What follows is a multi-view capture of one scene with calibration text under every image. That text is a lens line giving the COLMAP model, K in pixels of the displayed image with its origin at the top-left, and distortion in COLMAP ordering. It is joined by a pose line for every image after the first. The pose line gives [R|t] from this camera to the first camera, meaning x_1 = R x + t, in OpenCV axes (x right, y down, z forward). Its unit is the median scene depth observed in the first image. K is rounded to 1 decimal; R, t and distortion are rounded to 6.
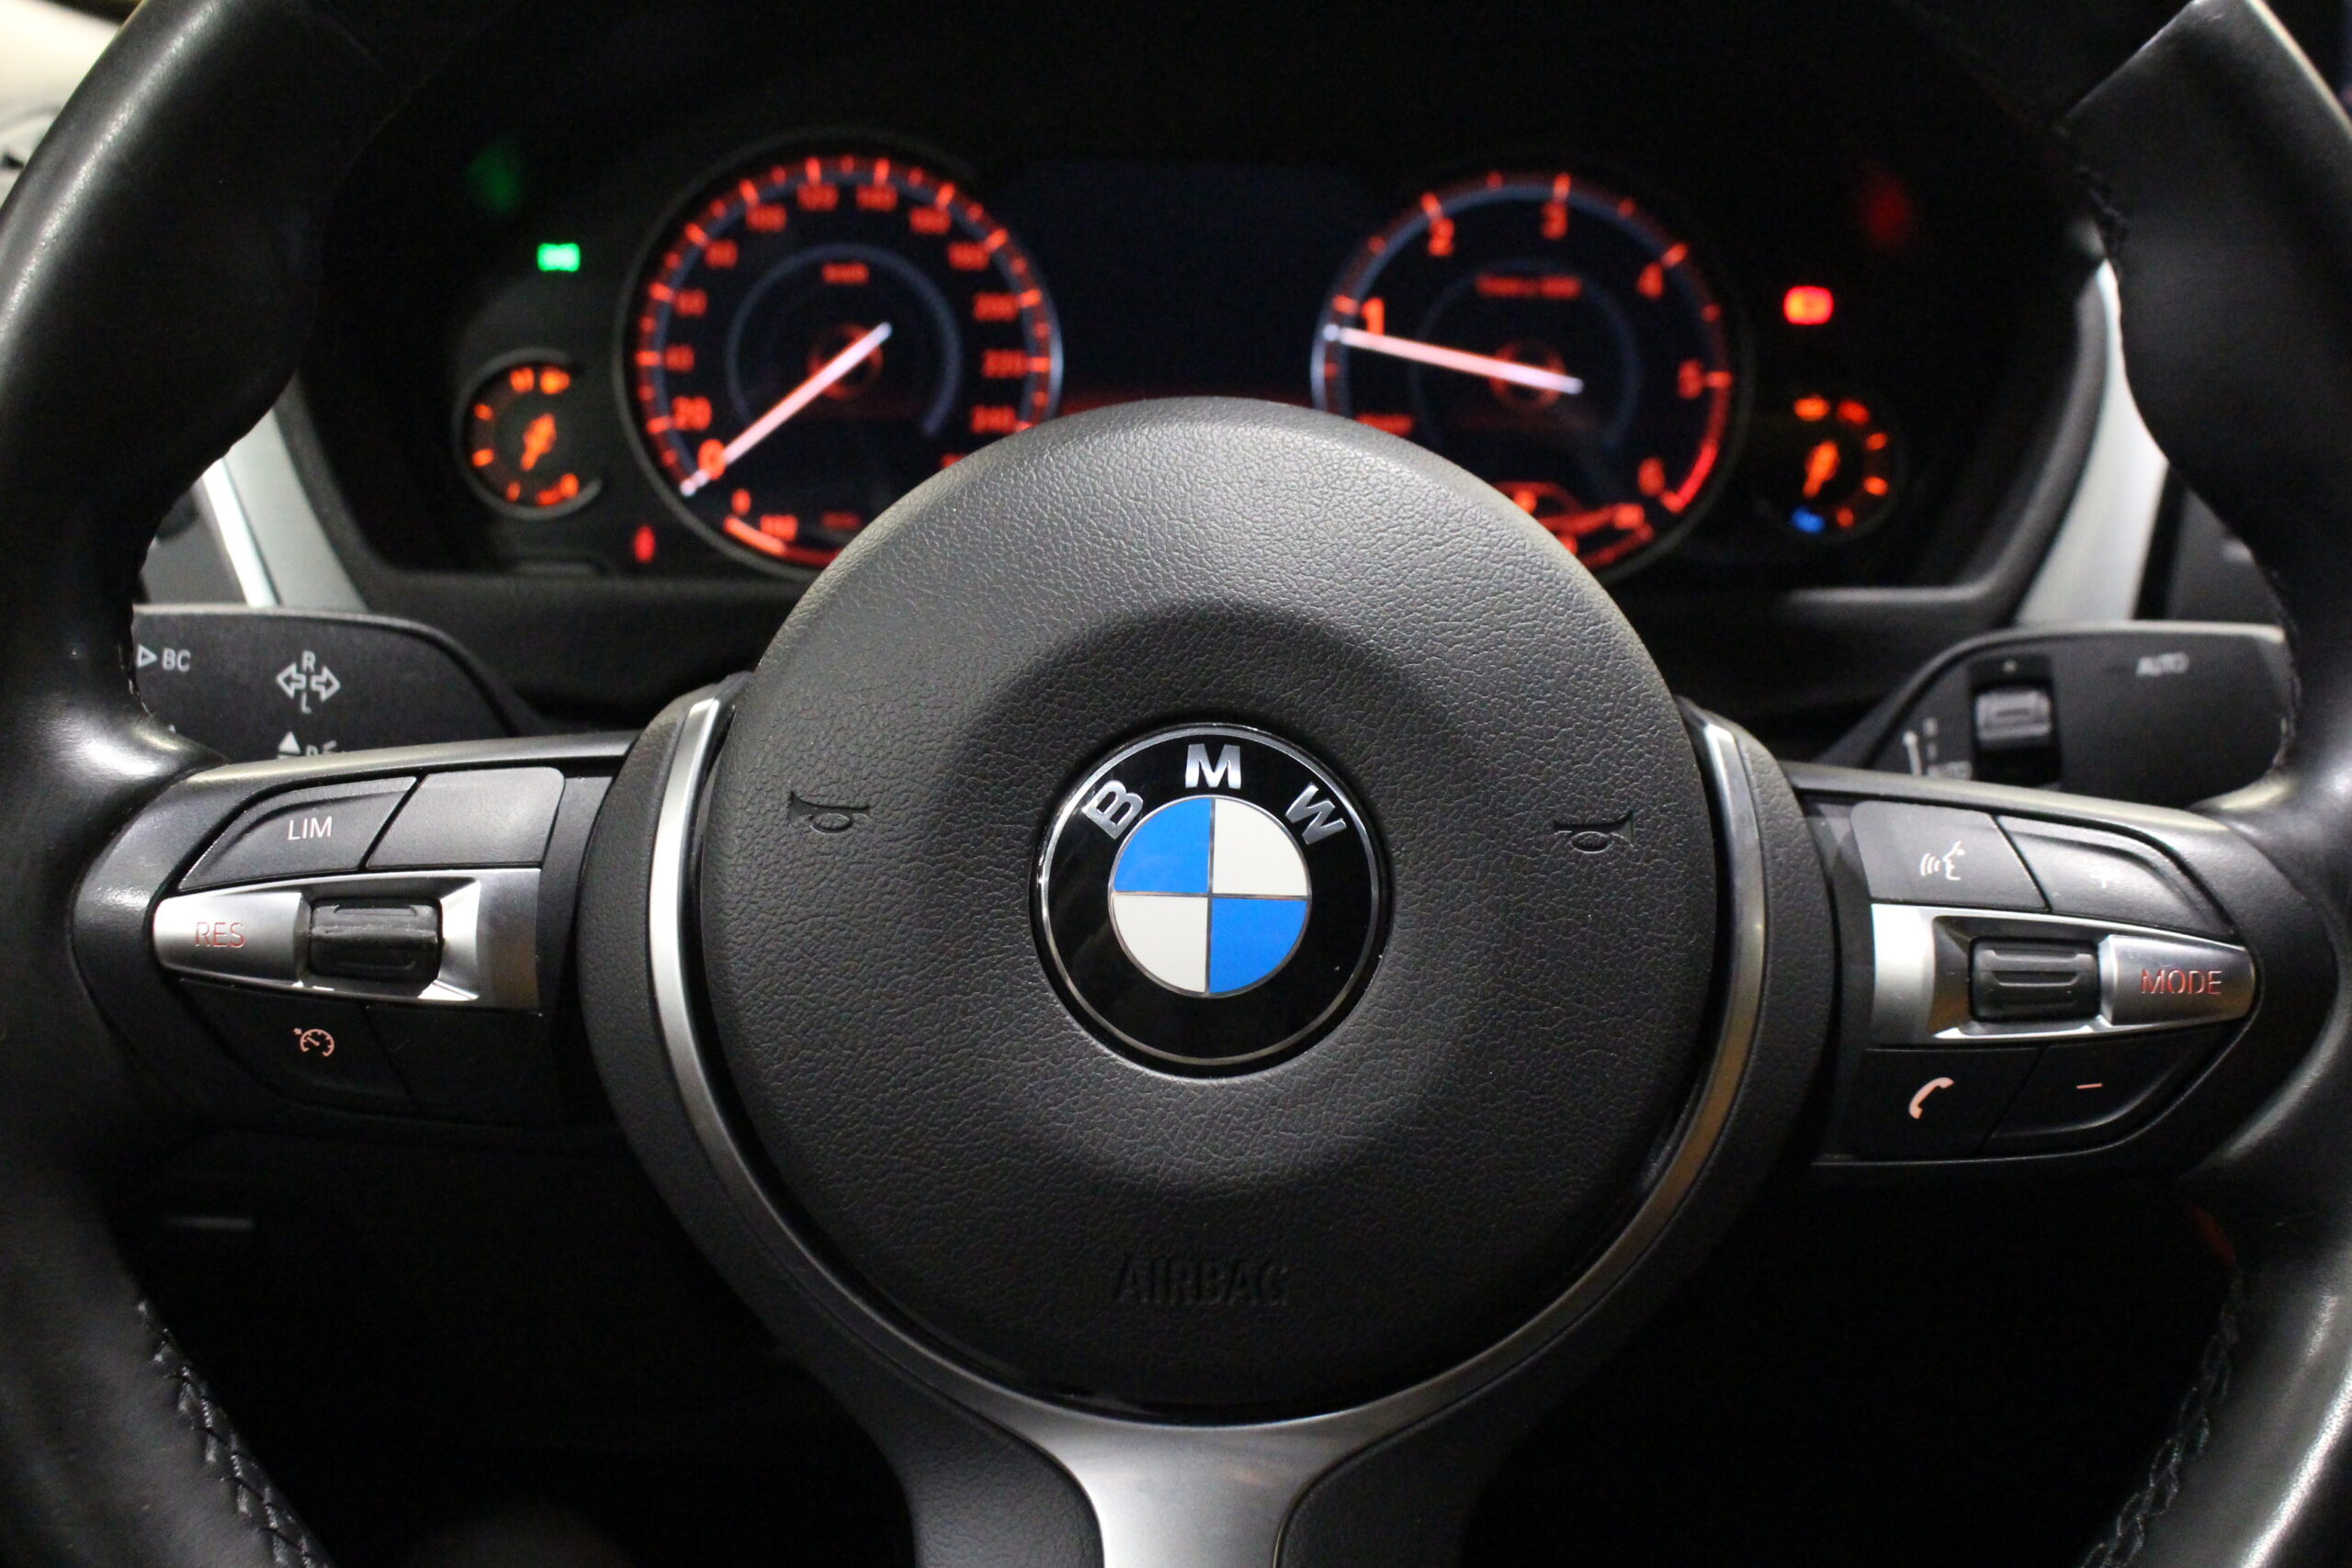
lens RADIAL K [[2819.6, 0, 1185.4], [0, 2819.6, 787.3], [0, 0, 1]] dist [-0.136374, 0.000000]
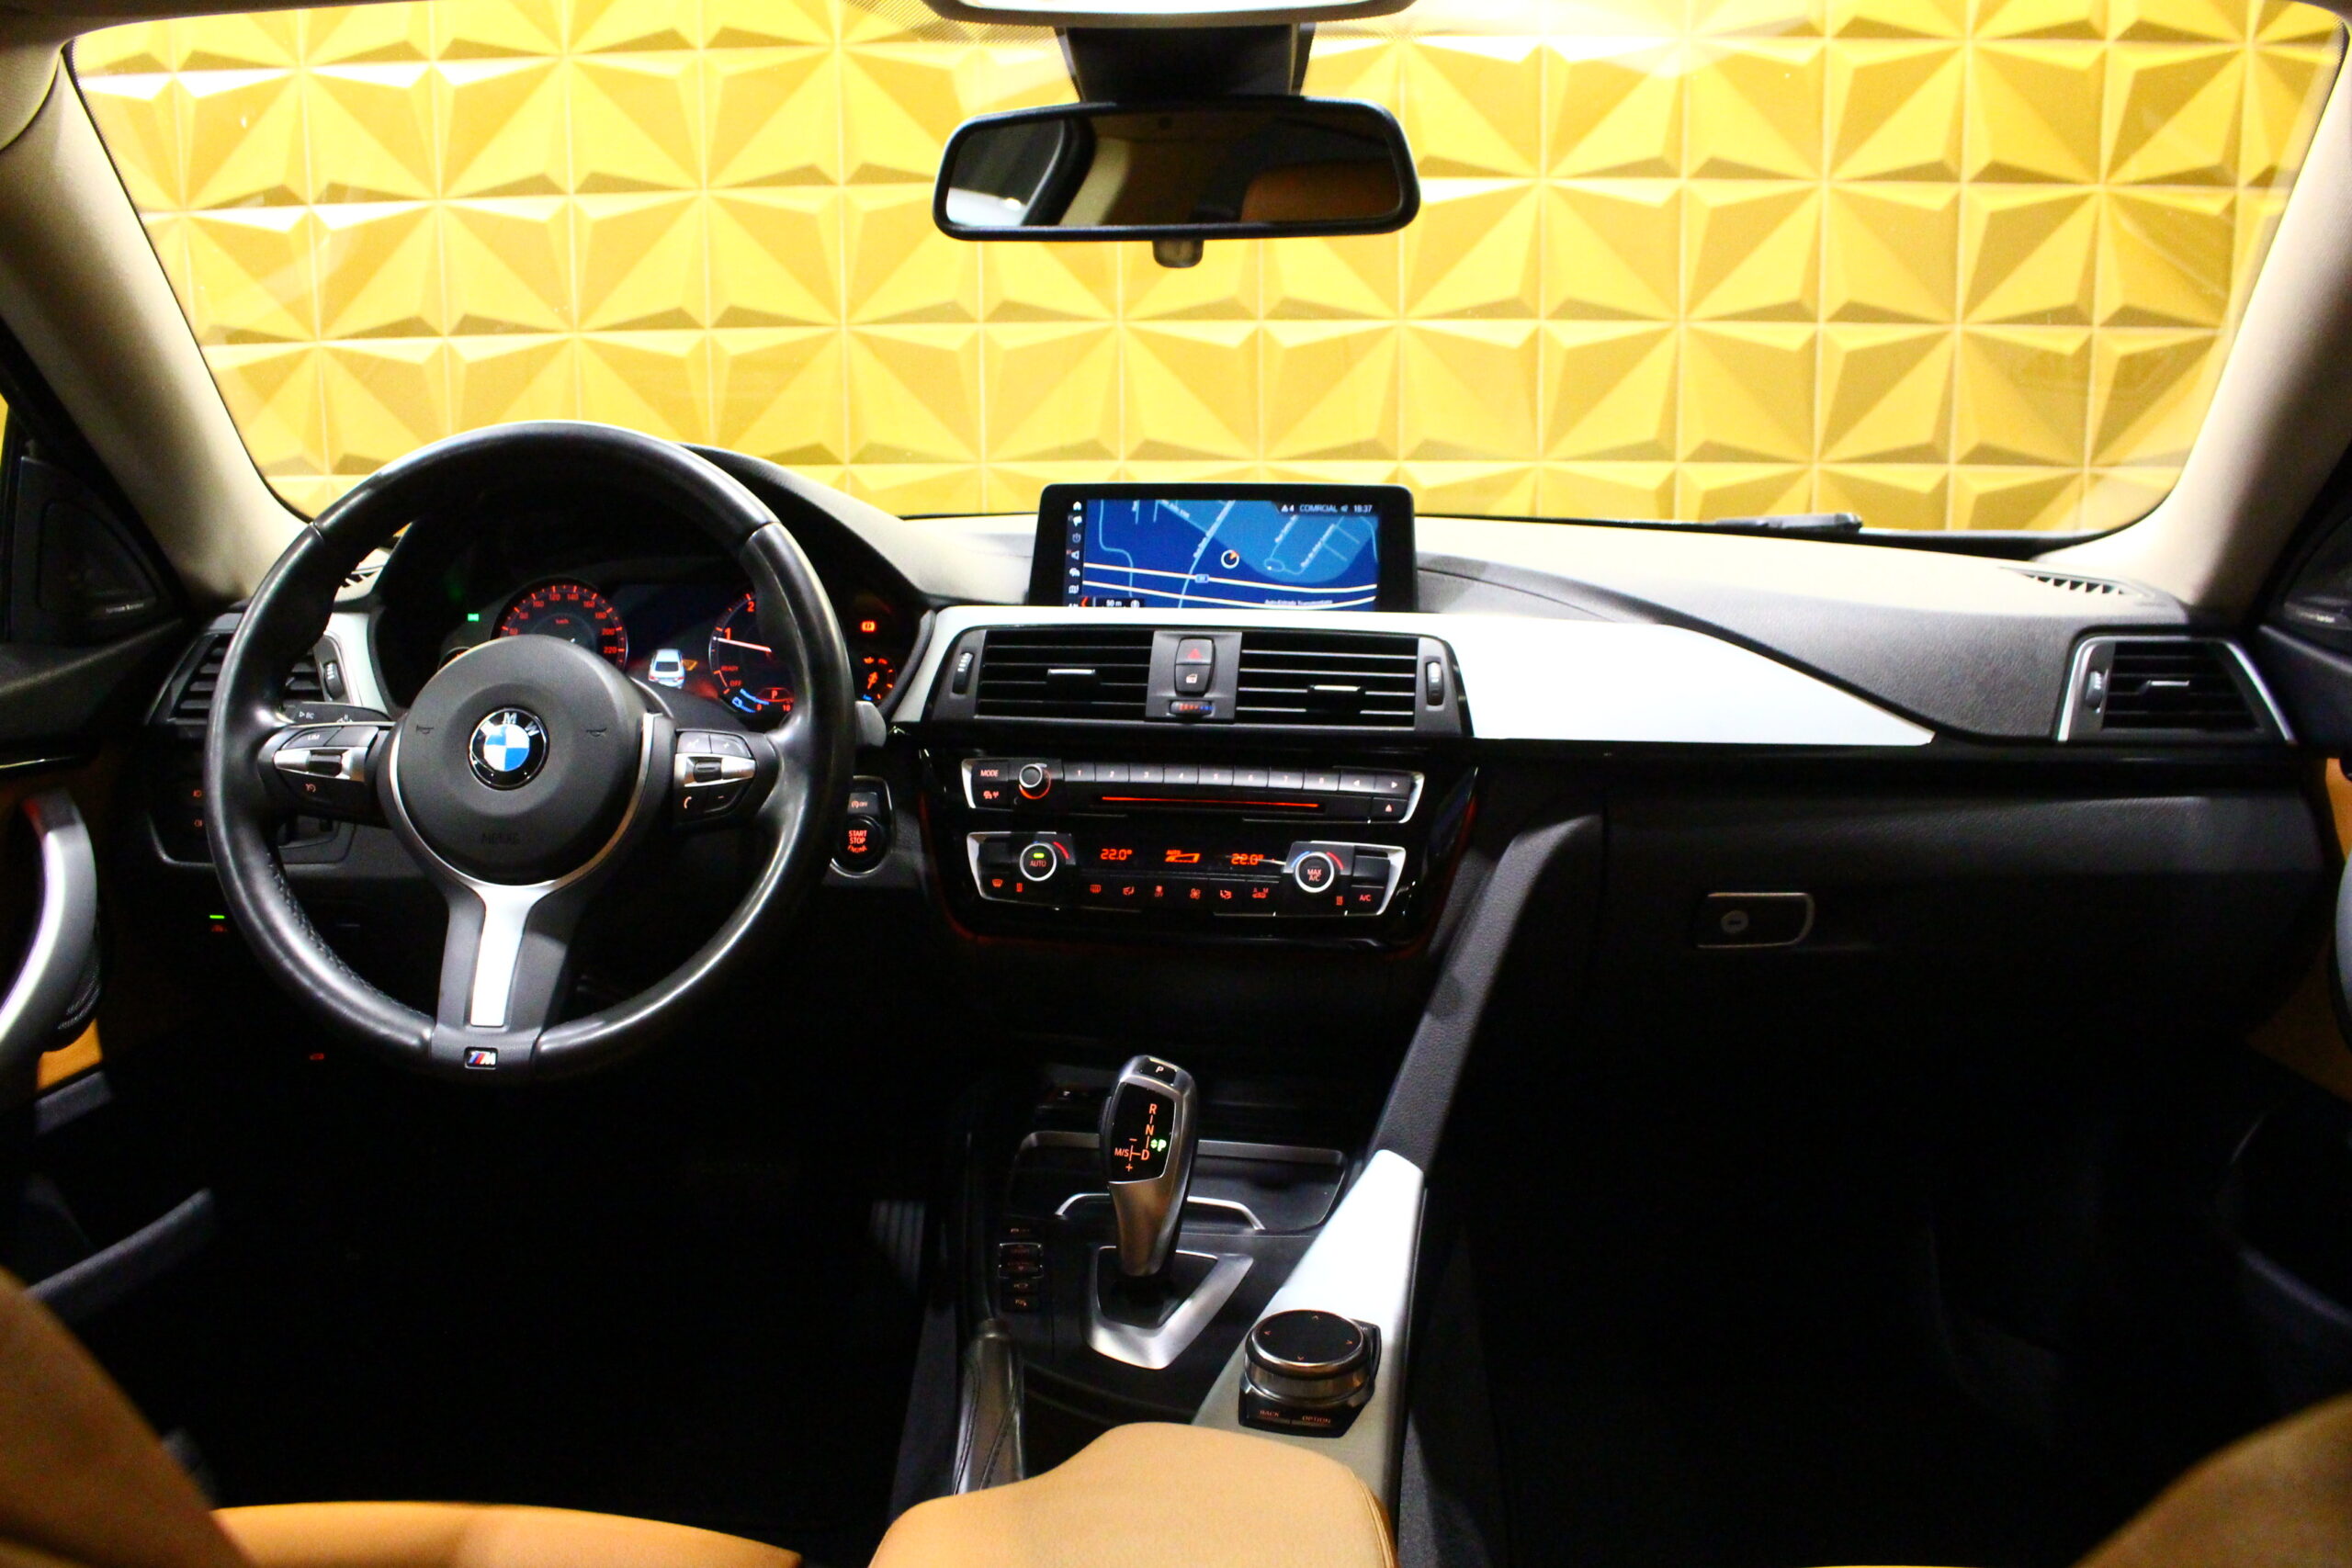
lens RADIAL K [[1947.0, 0, 1187.9], [0, 1947.0, 774.0], [0, 0, 1]] dist [-0.158748, 0.106401]
pose [[0.997599, -0.004830, -0.069088, 0.717390], [-0.004887, 0.990170, -0.139787, 0.277356], [0.069084, 0.139789, 0.987768, -1.025731]]
